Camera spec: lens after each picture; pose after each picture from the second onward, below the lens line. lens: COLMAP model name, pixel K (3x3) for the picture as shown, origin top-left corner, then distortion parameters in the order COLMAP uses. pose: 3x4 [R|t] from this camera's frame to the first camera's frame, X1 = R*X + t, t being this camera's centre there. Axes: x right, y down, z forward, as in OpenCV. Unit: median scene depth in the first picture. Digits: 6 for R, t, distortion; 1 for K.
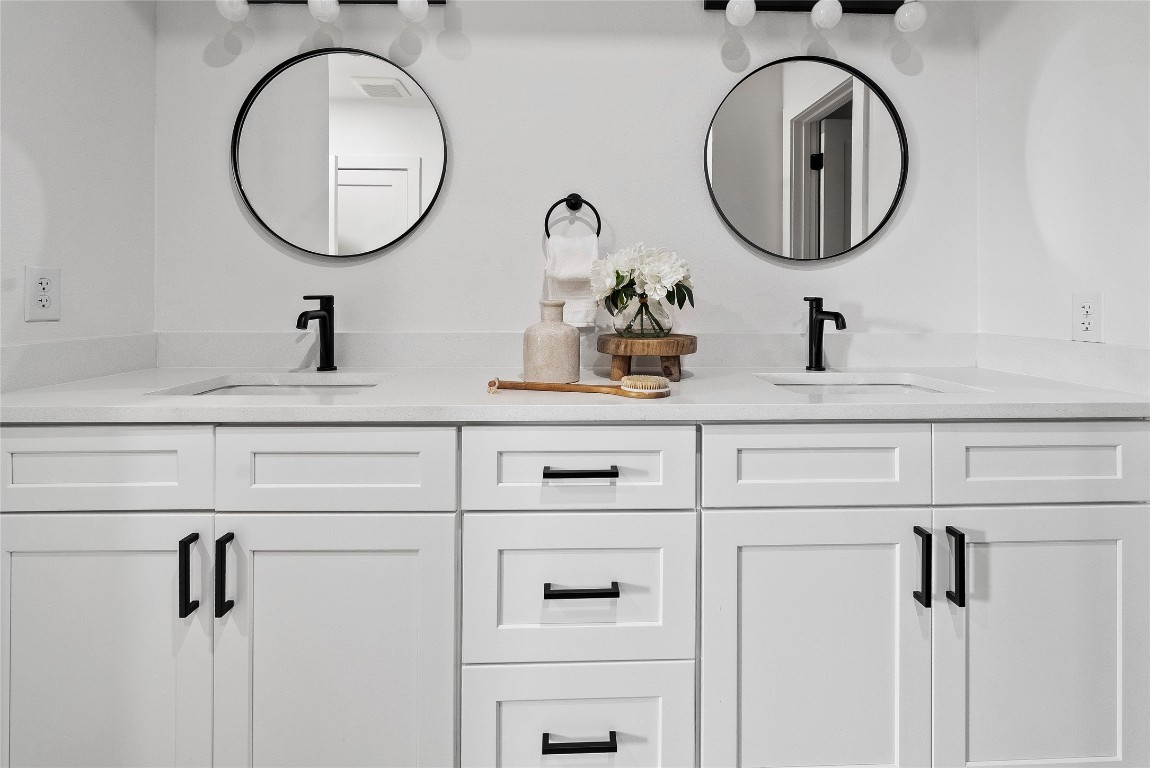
lens RADIAL K [[542.8, 0, 575.1], [0, 542.8, 300.1], [0, 0, 1]] dist [-0.000632, -0.000083]
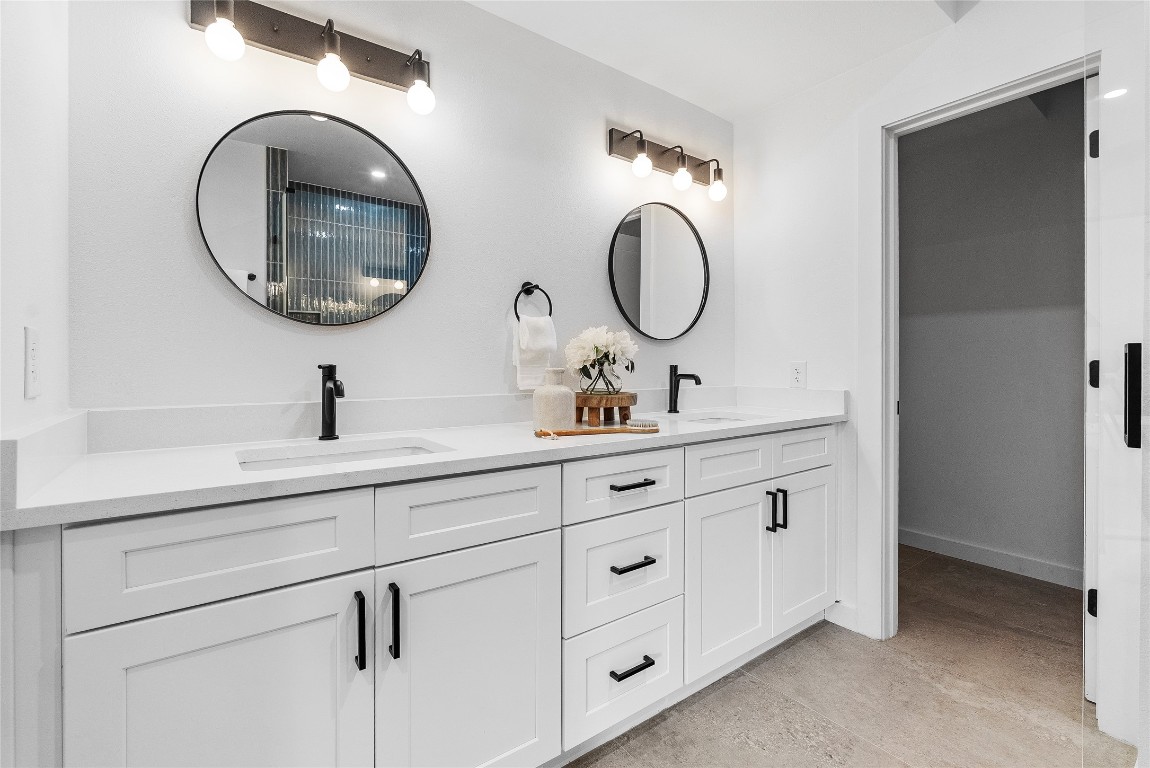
lens RADIAL K [[519.2, 0, 574.7], [0, 519.2, 369.8], [0, 0, 1]] dist [0.000240, -0.000084]
pose [[0.815261, -0.003738, 0.579082, -0.728793], [-0.002721, 0.999943, 0.010286, -0.007048], [-0.579088, -0.009962, 0.815204, -0.039773]]
